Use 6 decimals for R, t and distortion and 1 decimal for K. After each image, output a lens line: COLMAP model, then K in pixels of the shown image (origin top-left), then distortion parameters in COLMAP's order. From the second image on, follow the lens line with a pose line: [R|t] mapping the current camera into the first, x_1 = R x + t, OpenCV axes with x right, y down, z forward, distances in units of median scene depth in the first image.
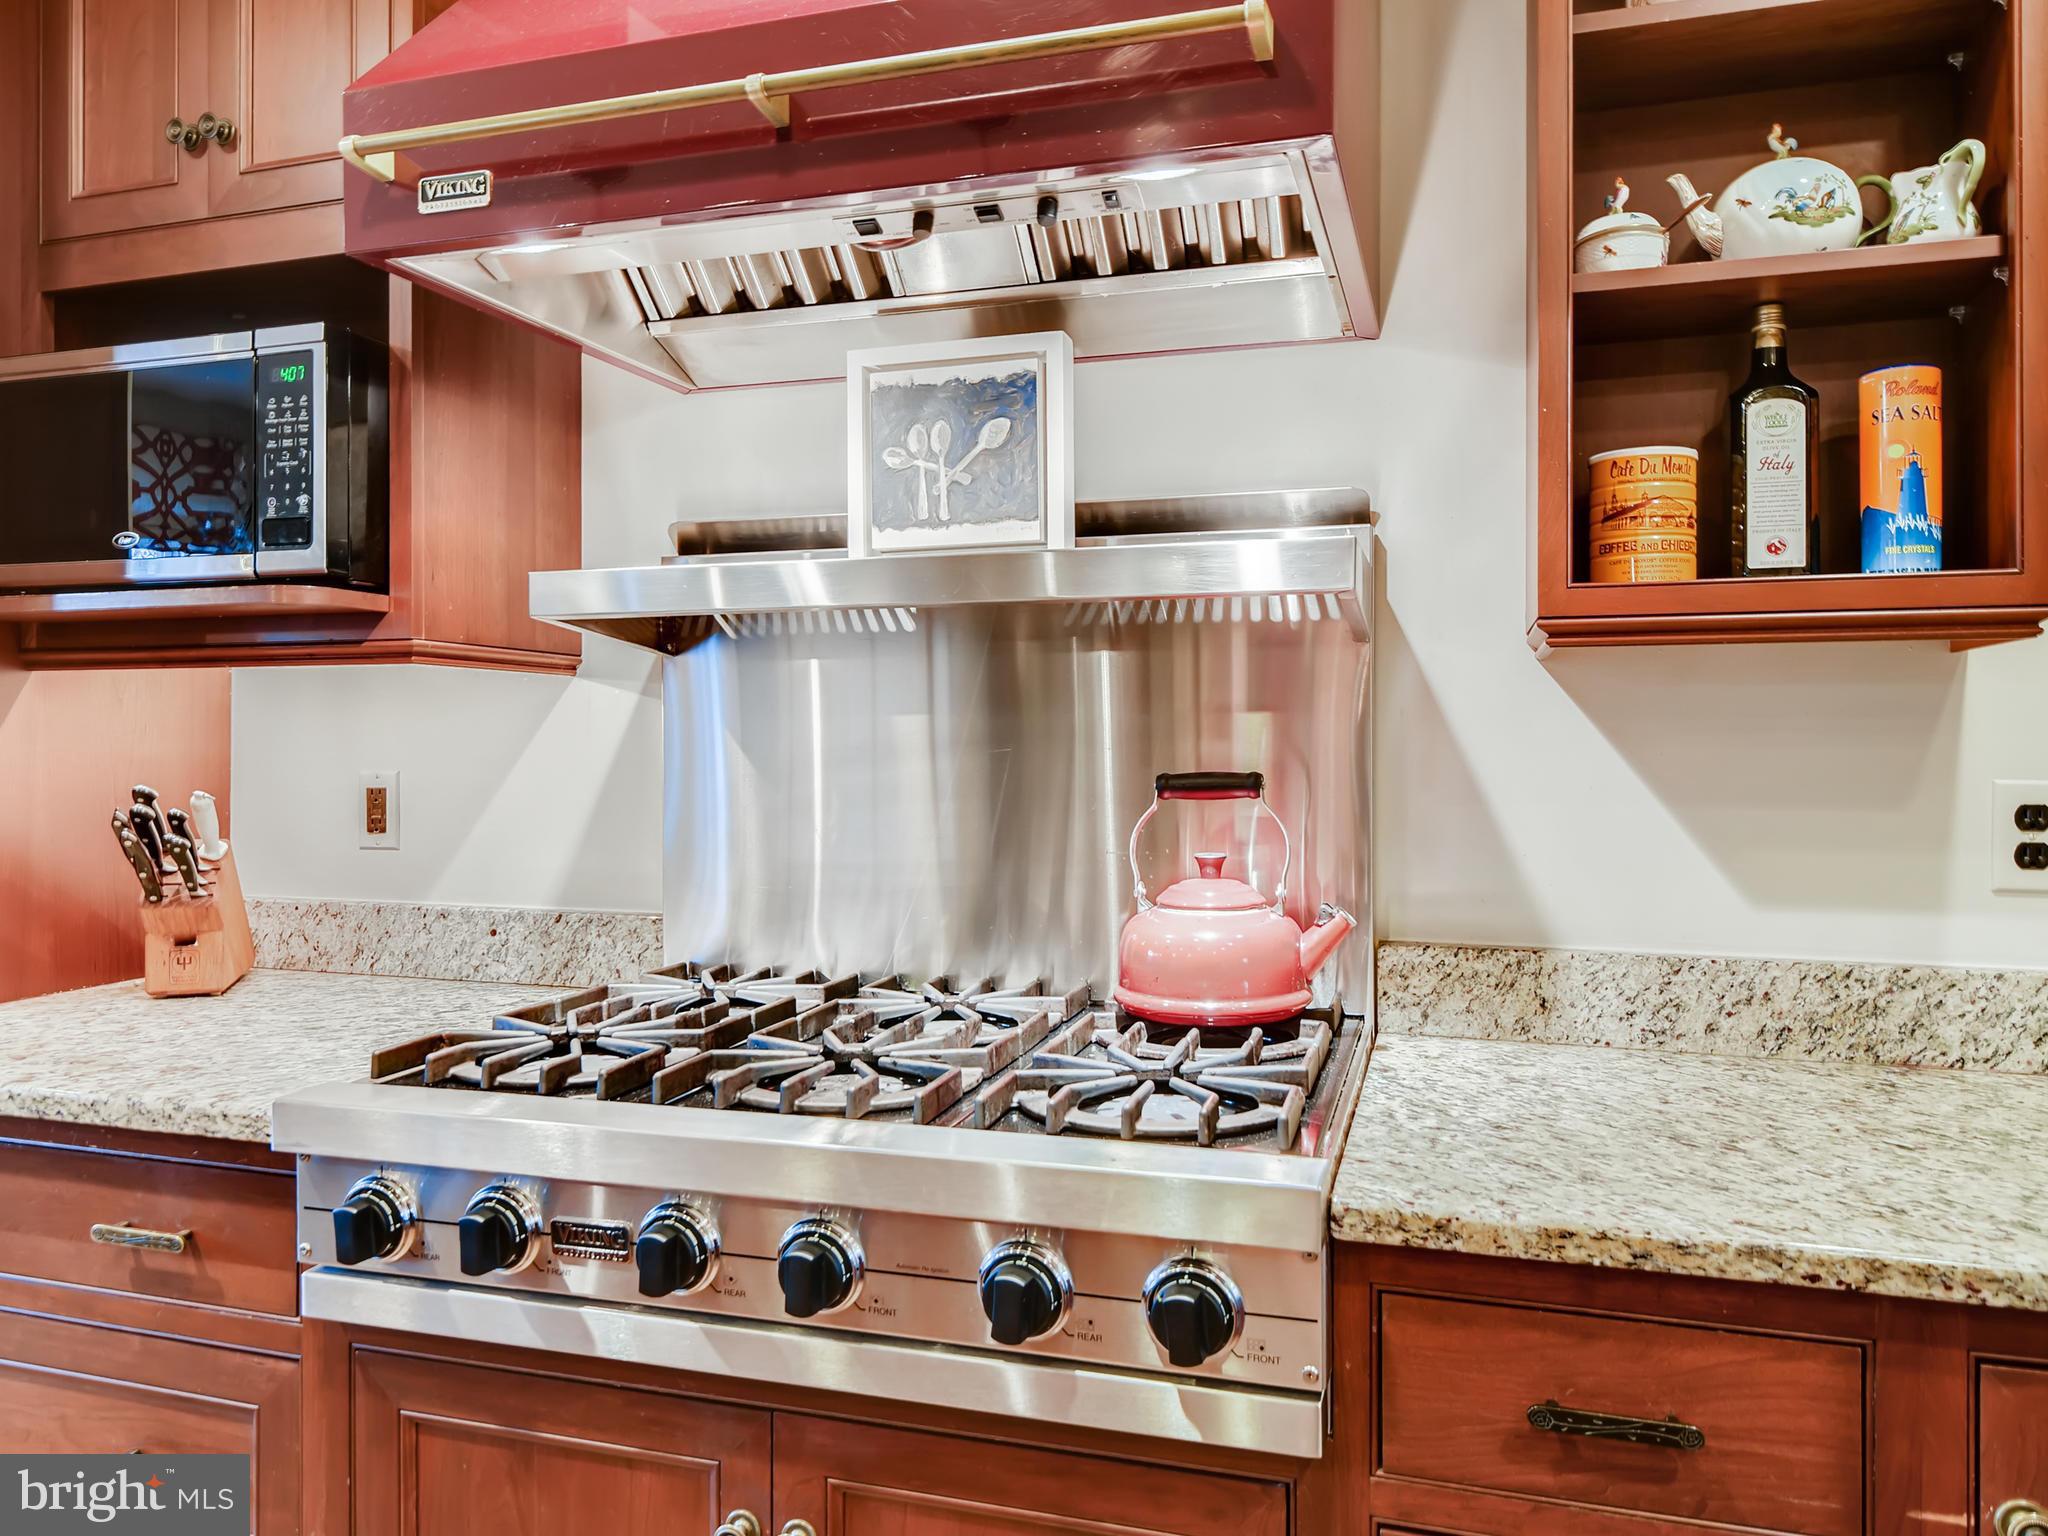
lens RADIAL K [[1441.3, 0, 1025.3], [0, 1441.3, 737.5], [0, 0, 1]] dist [-0.008495, 0.003438]
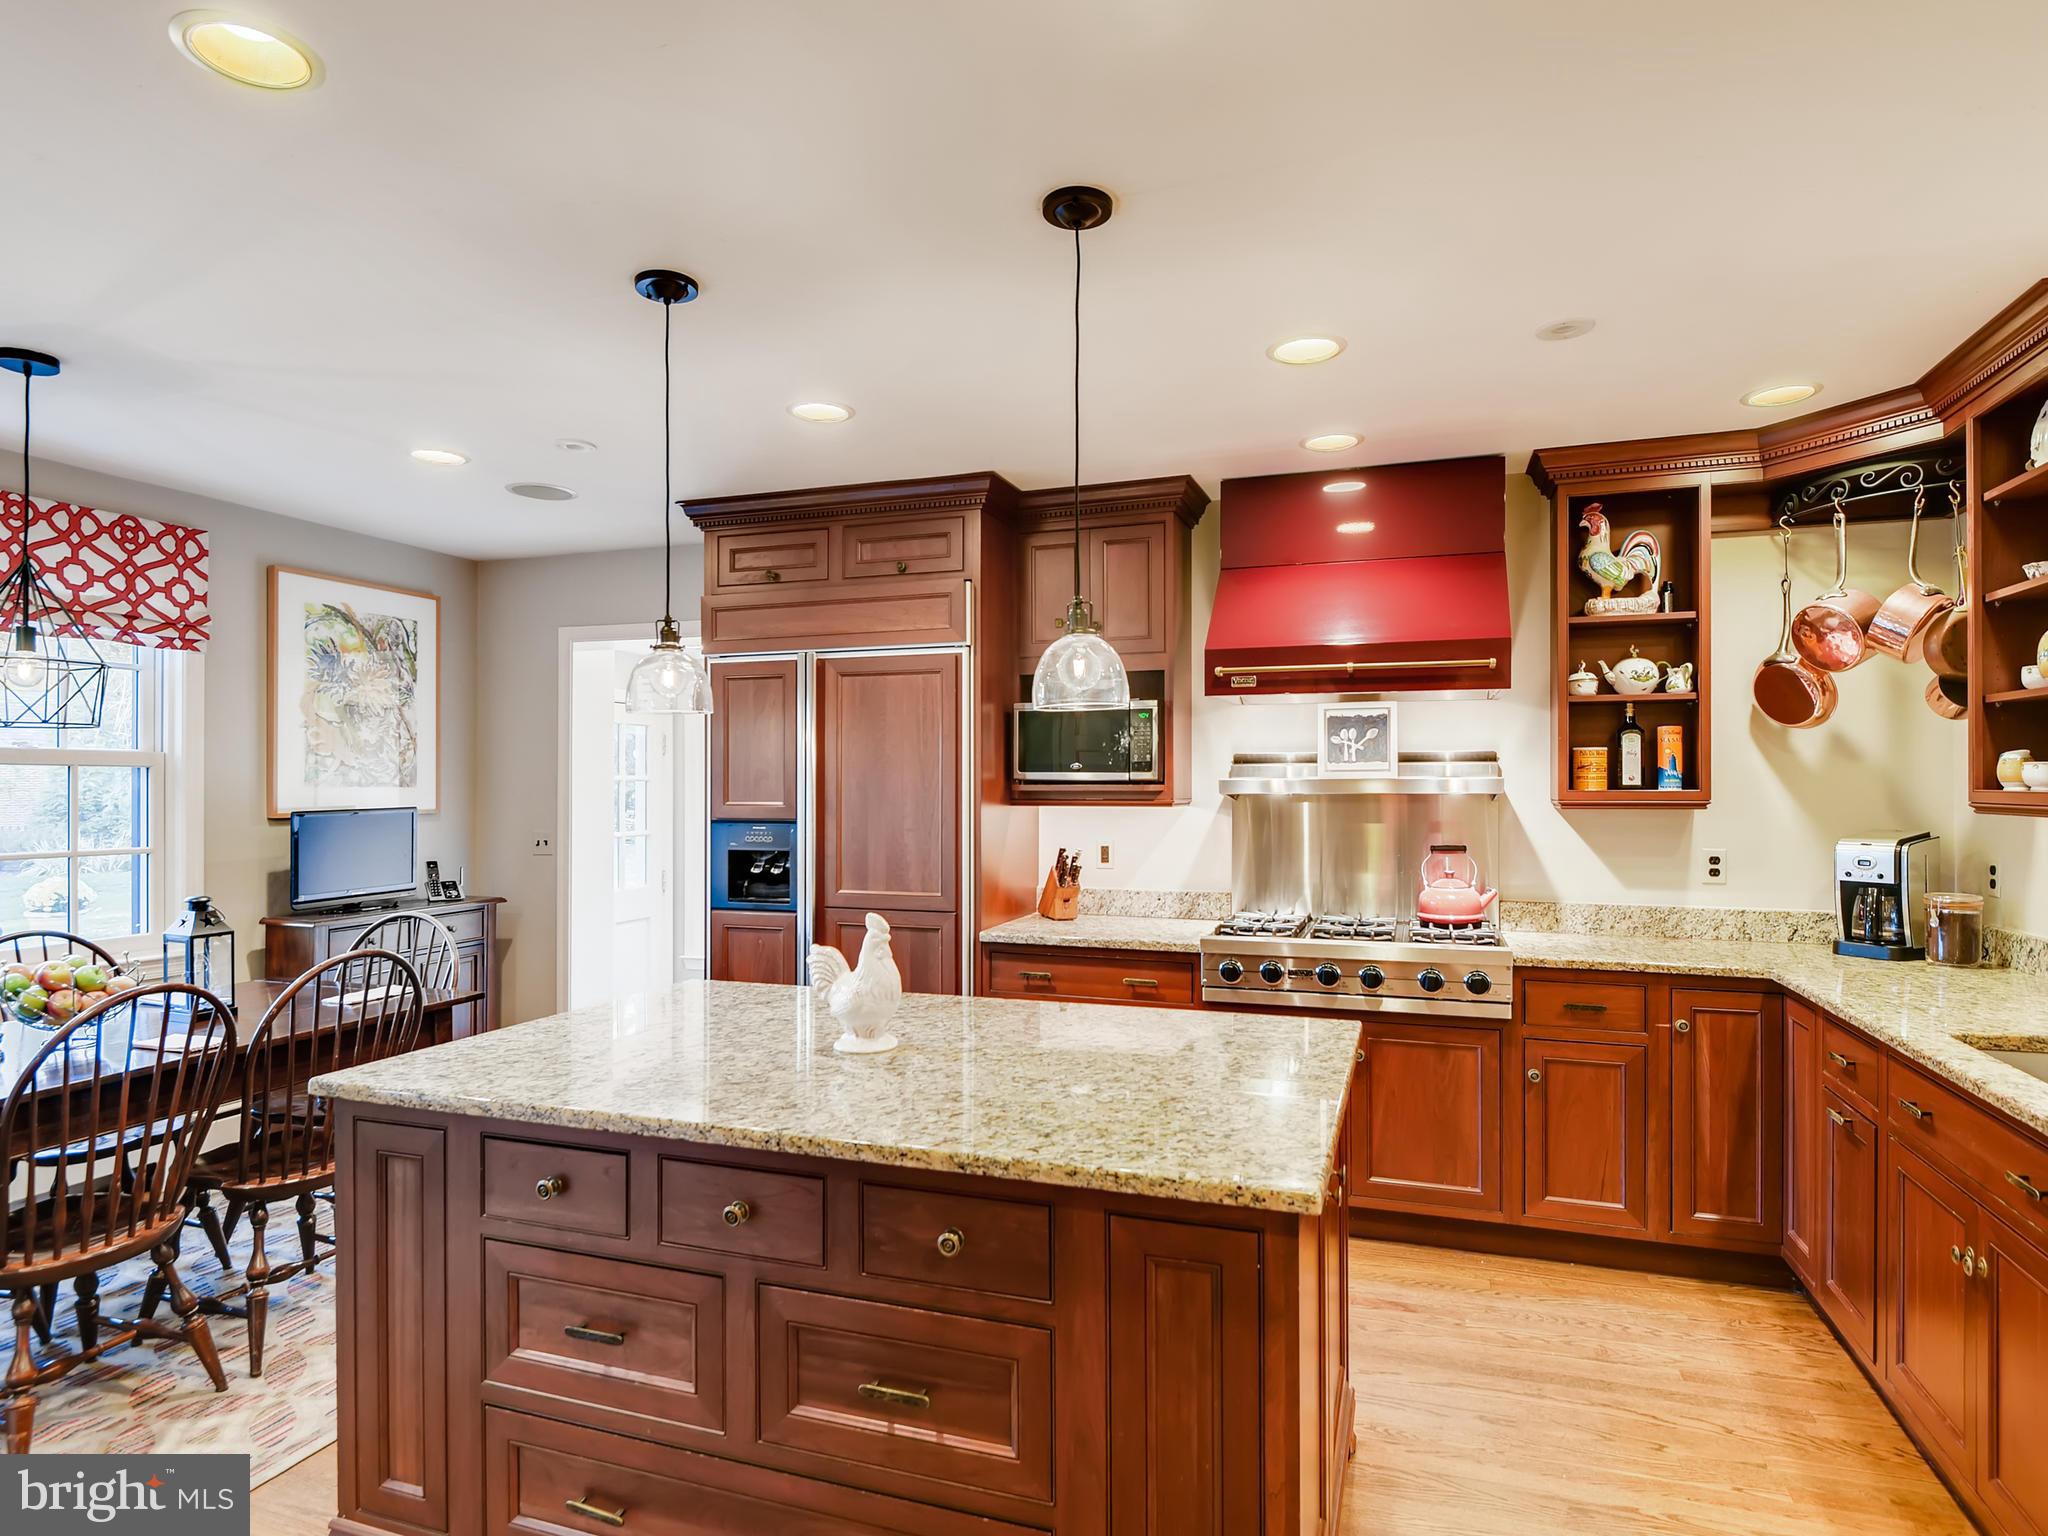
lens RADIAL K [[1170.4, 0, 1010.7], [0, 1170.4, 774.0], [0, 0, 1]] dist [0.002538, -0.000511]
pose [[0.998969, 0.000069, -0.045398, -0.770723], [-0.000231, 0.999994, -0.003571, -0.132225], [0.045397, 0.003578, 0.998963, -1.730843]]
